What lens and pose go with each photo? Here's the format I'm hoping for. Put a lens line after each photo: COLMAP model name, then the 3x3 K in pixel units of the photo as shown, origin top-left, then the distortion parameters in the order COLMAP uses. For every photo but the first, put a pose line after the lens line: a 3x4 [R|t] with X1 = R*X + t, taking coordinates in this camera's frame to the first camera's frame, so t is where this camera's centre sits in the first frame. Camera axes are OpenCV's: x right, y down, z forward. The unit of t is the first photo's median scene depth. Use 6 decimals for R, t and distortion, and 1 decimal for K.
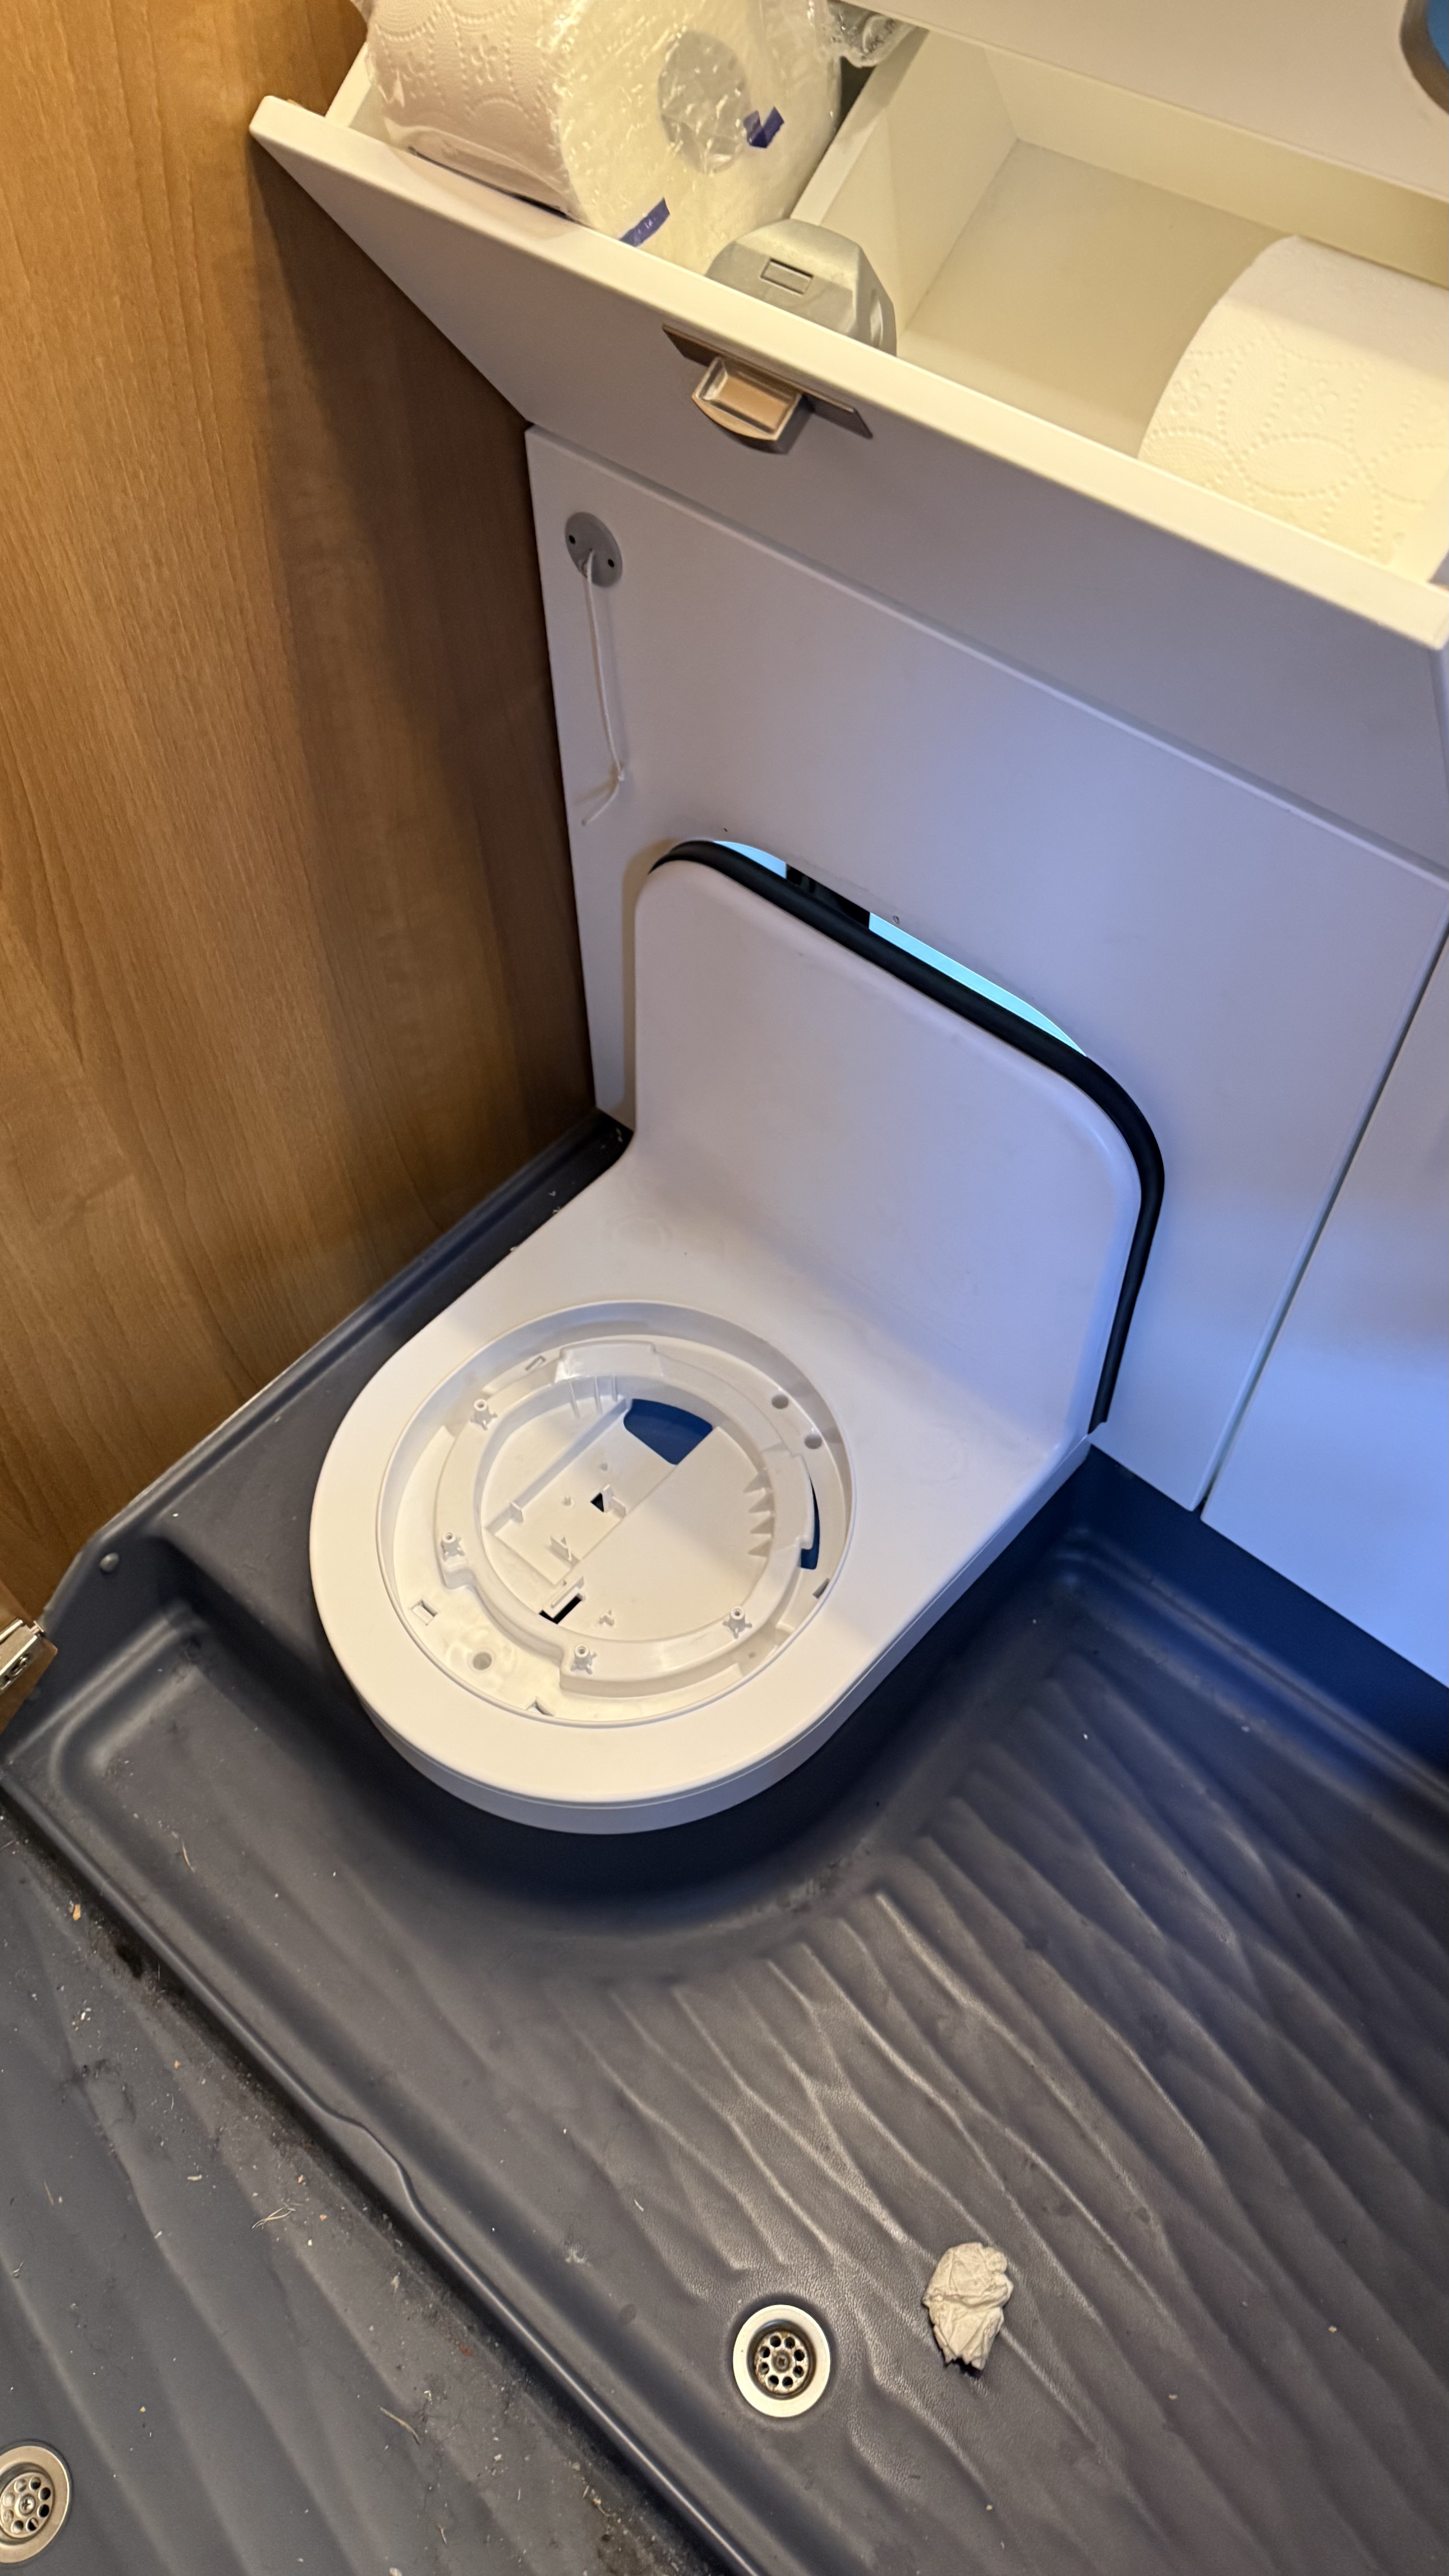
lens RADIAL K [[1801.1, 0, 689.1], [0, 1801.1, 1286.3], [0, 0, 1]] dist [-0.007584, -0.016376]
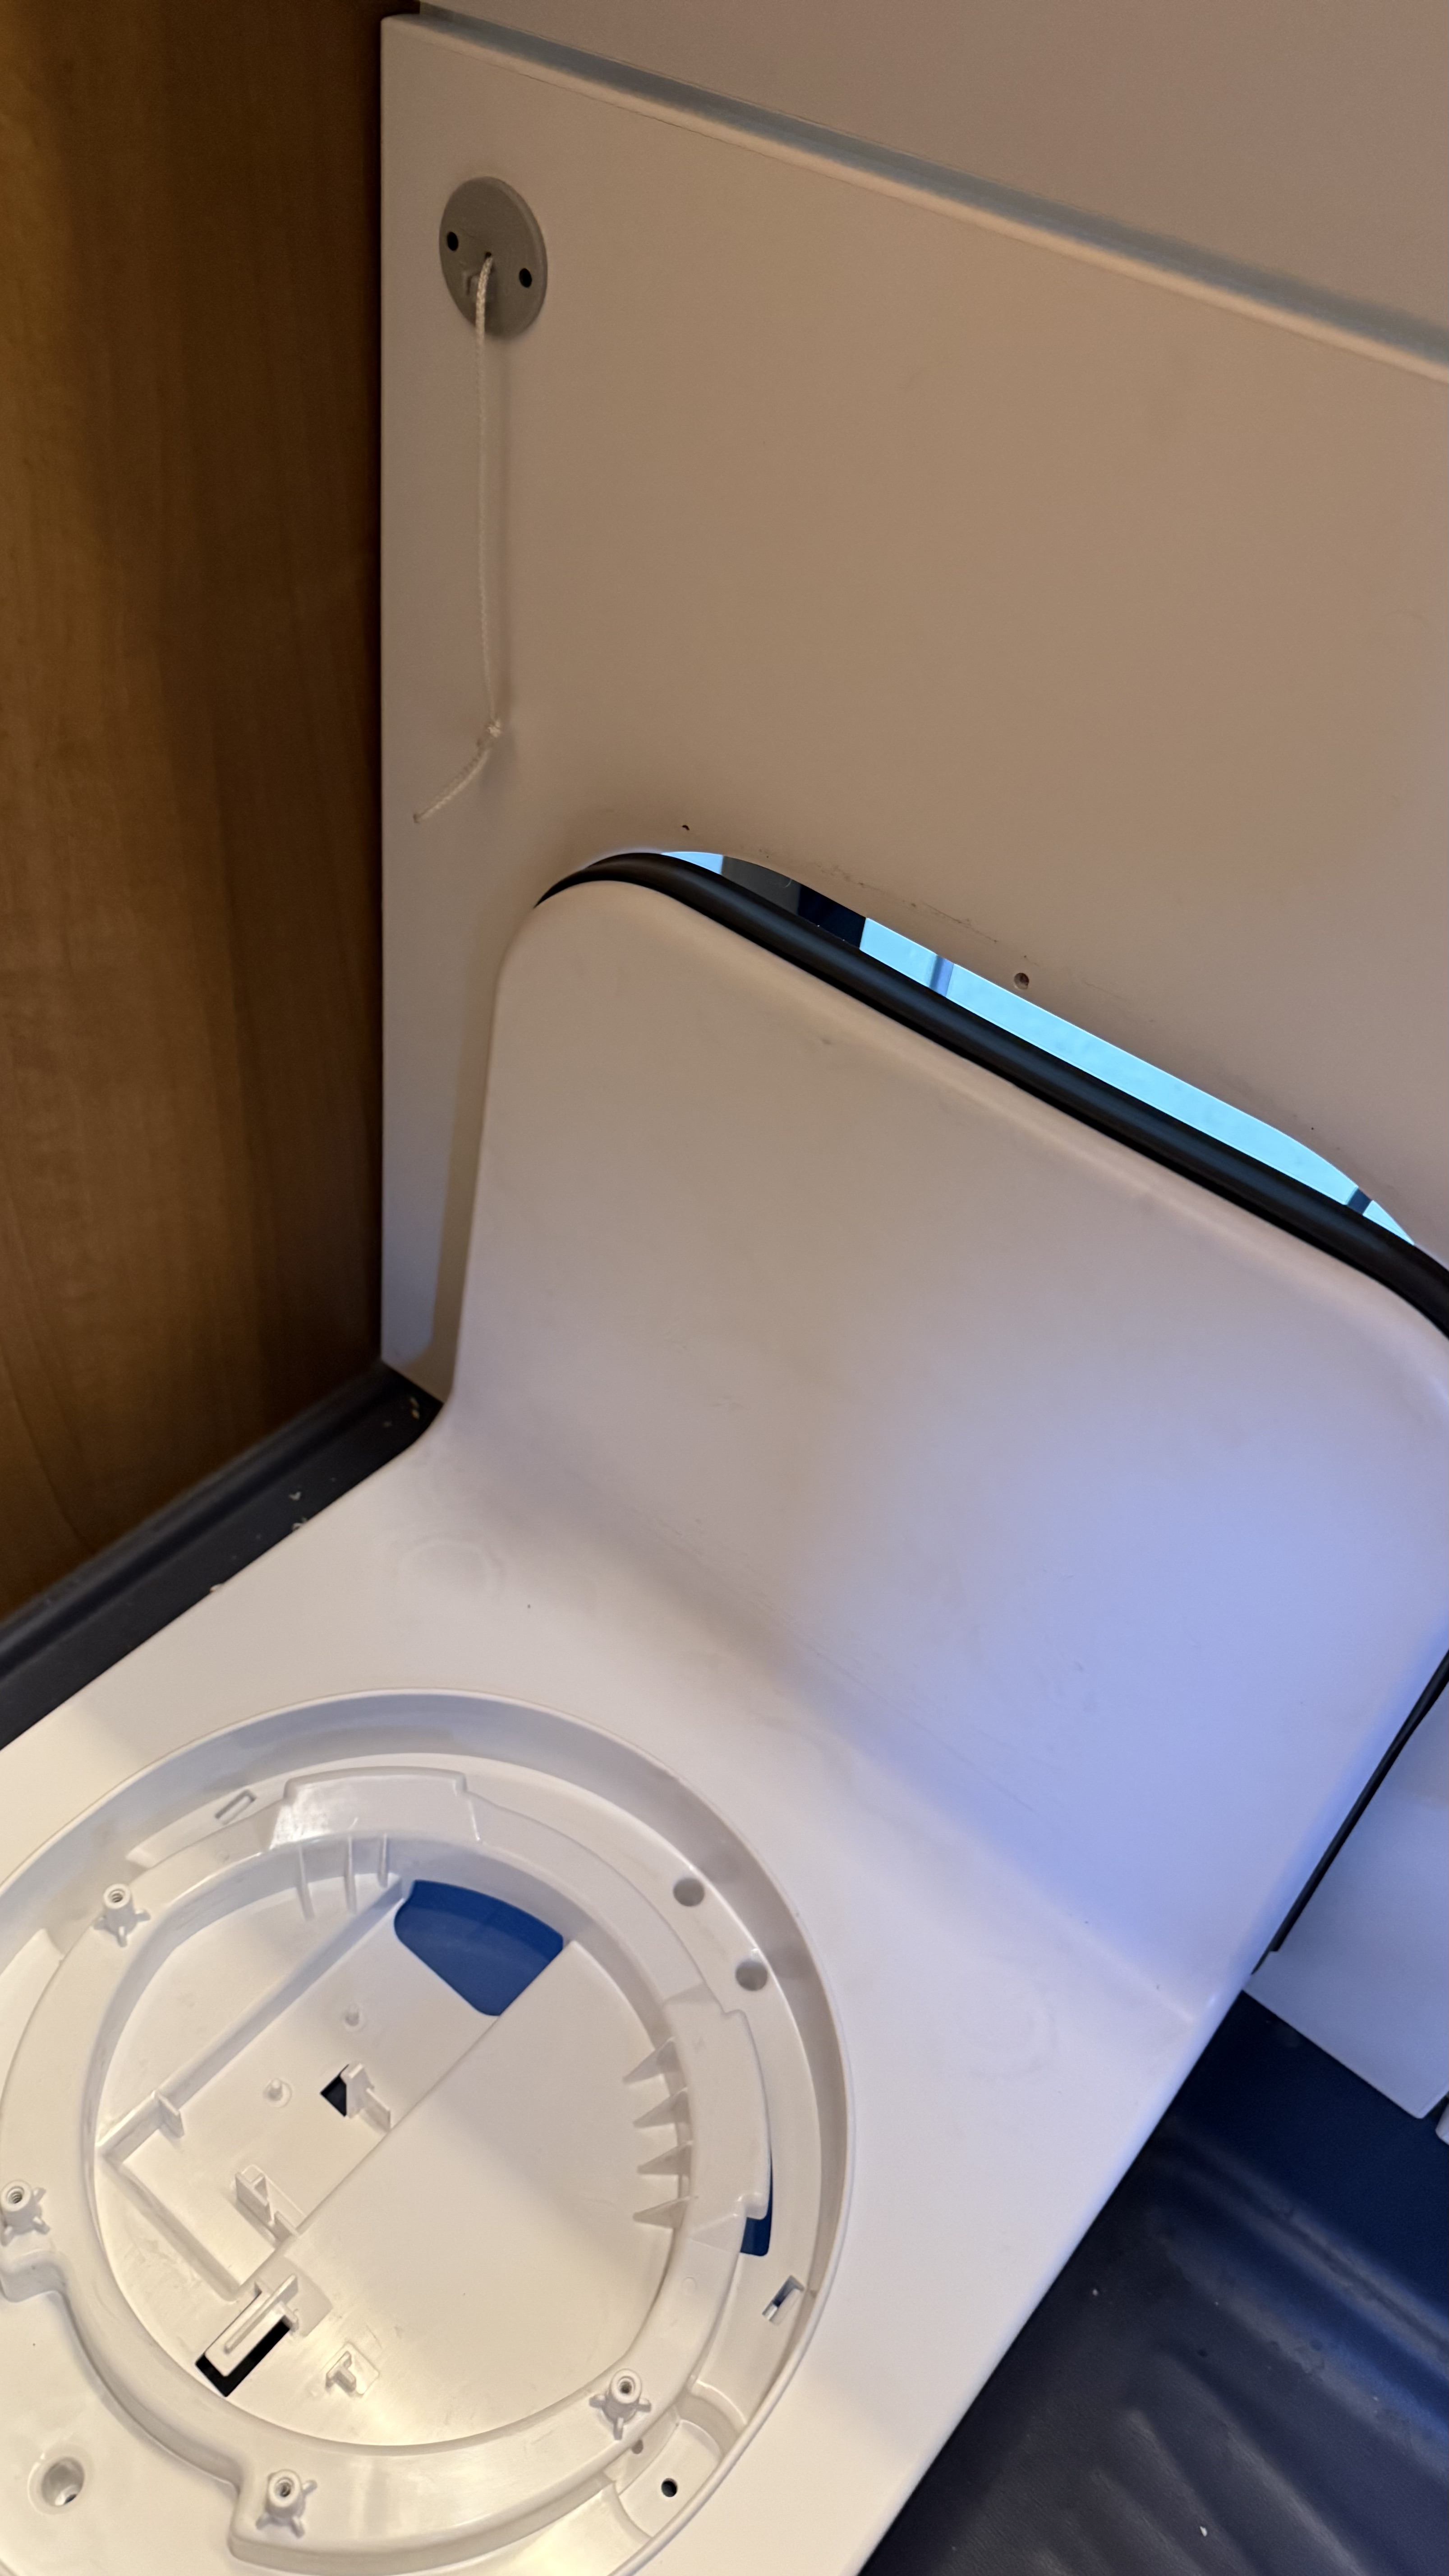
lens RADIAL K [[1801.1, 0, 726.7], [0, 1801.1, 1297.6], [0, 0, 1]] dist [-0.007584, -0.016376]
pose [[0.984494, 0.072660, 0.159662, -0.041066], [-0.040482, 0.979720, -0.196240, -0.006796], [-0.170683, 0.186734, 0.967470, 0.462493]]
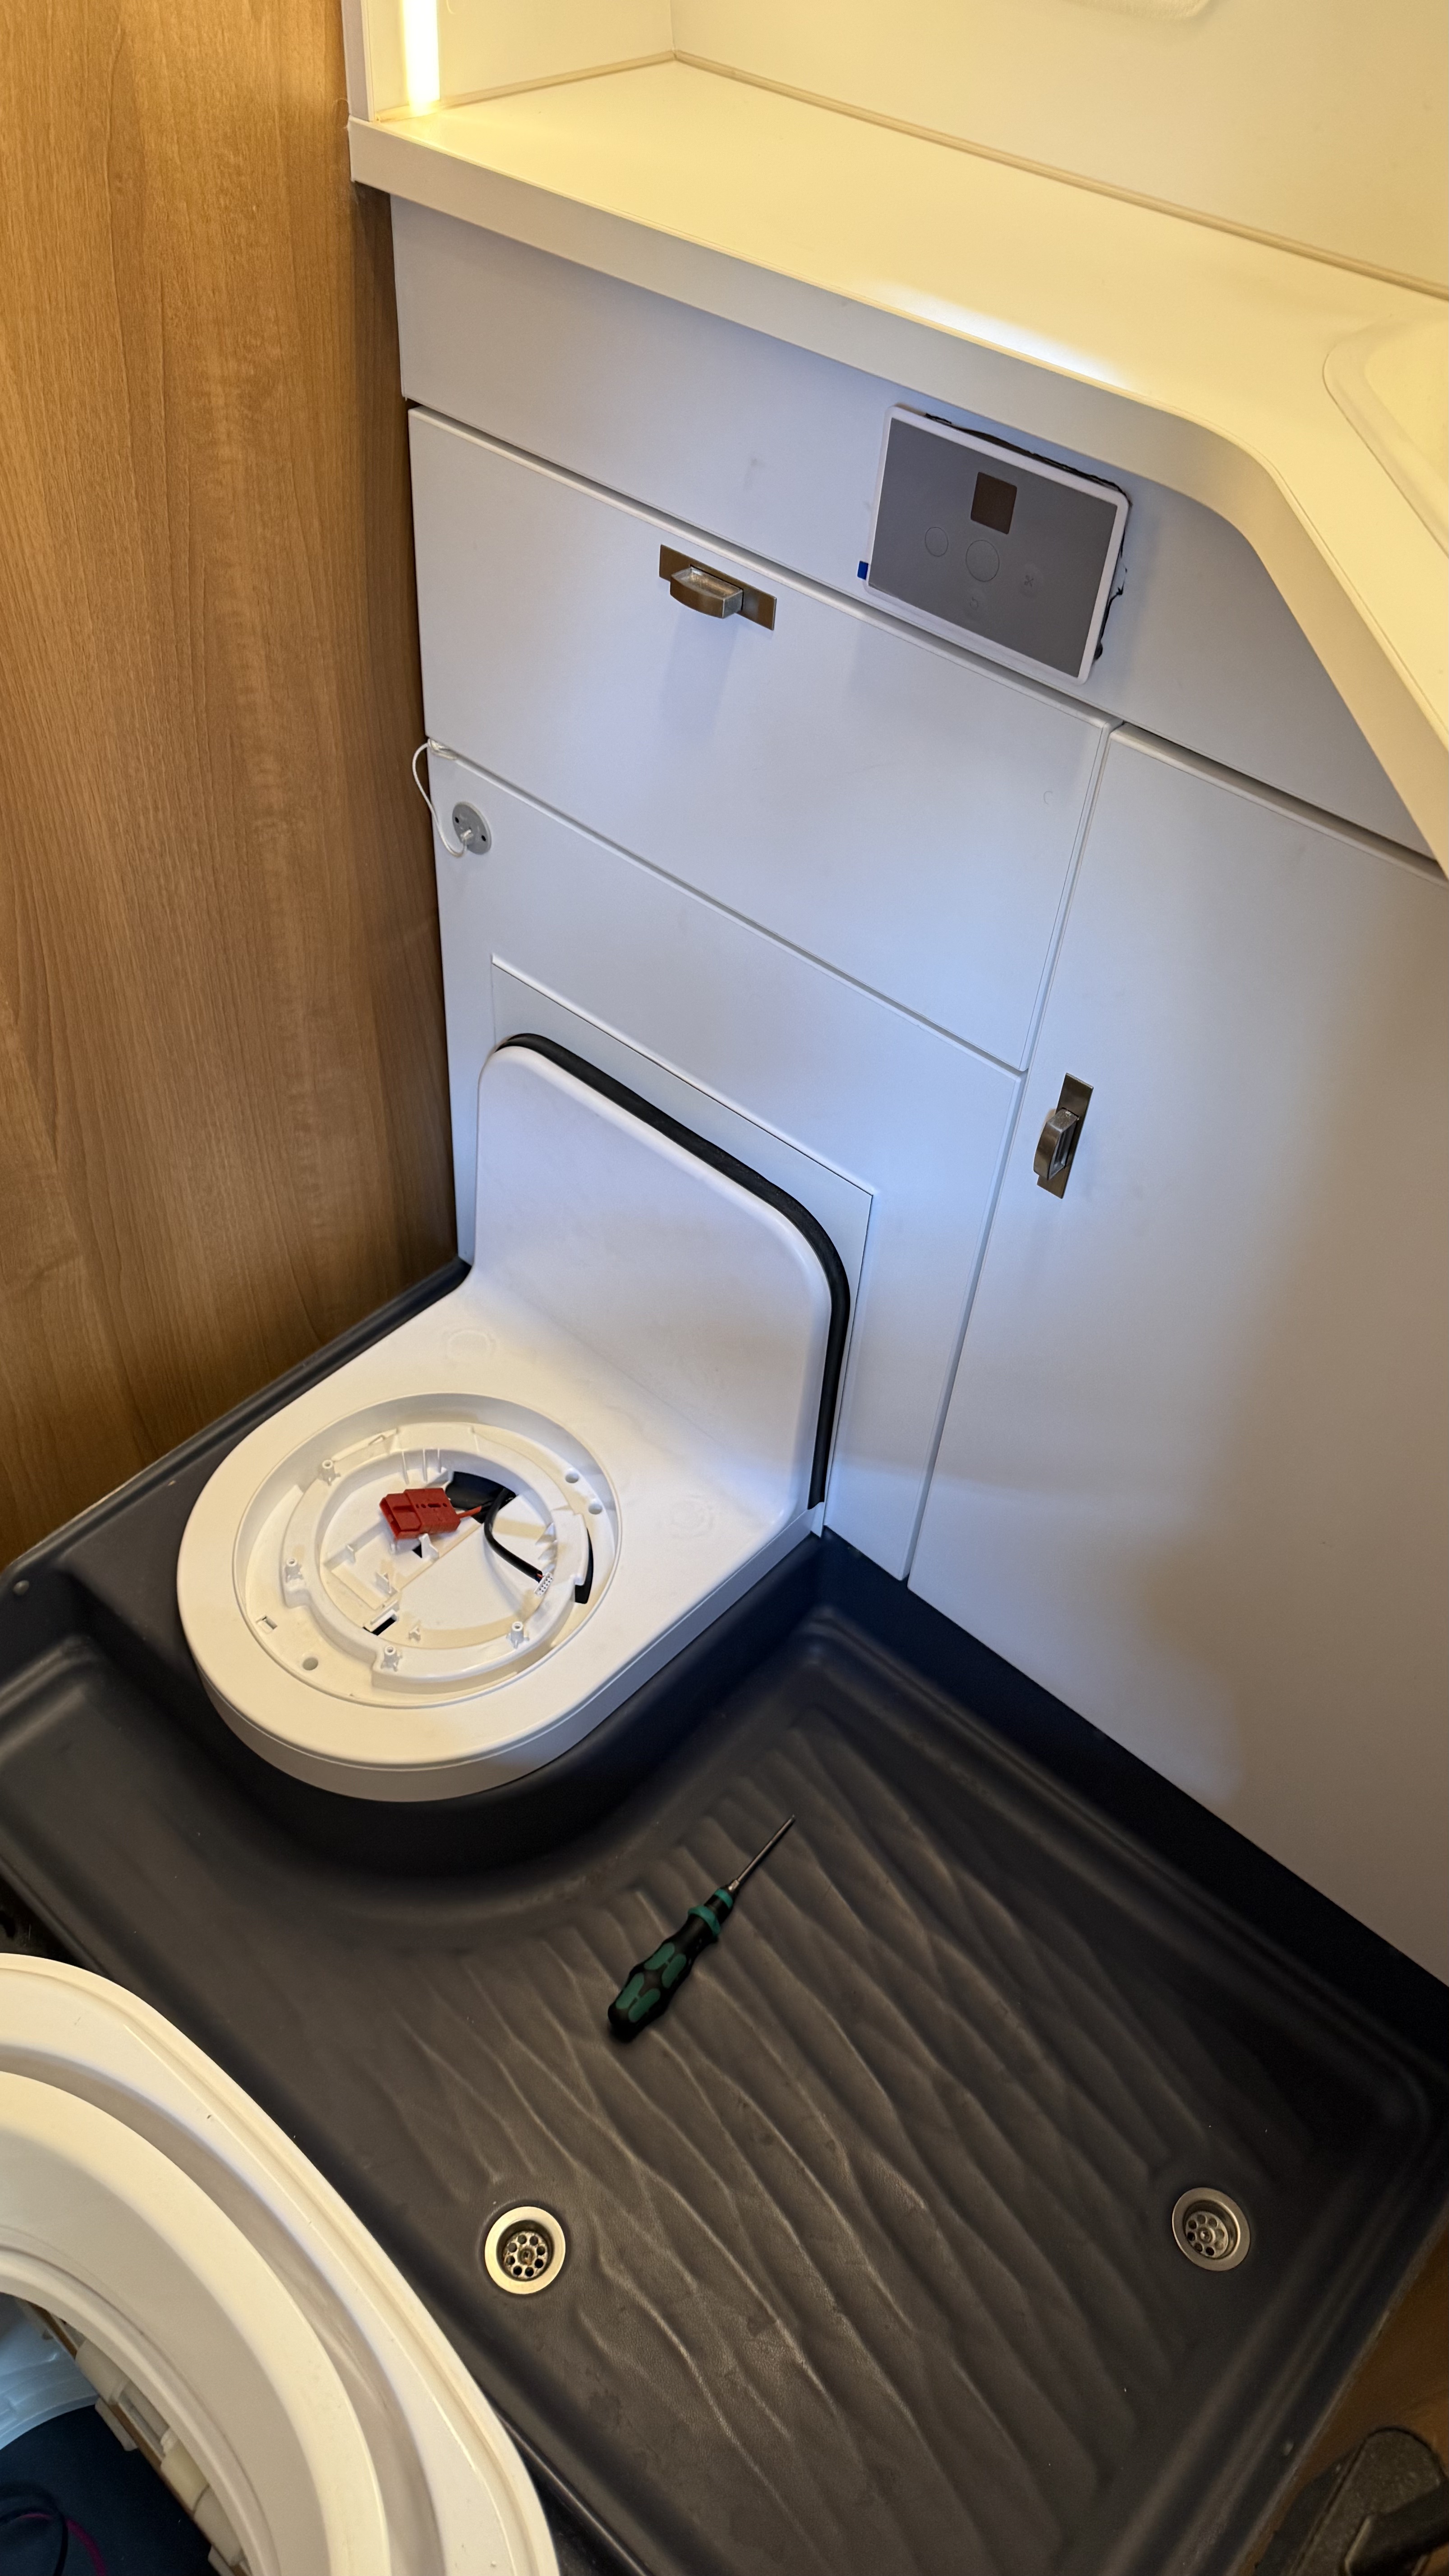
lens RADIAL K [[1801.1, 0, 740.7], [0, 1801.1, 1273.1], [0, 0, 1]] dist [-0.007584, -0.016376]
pose [[0.995299, 0.059962, 0.076056, 0.060002], [-0.046880, 0.985442, -0.163419, 0.128836], [-0.084748, 0.159085, 0.983621, -0.288315]]
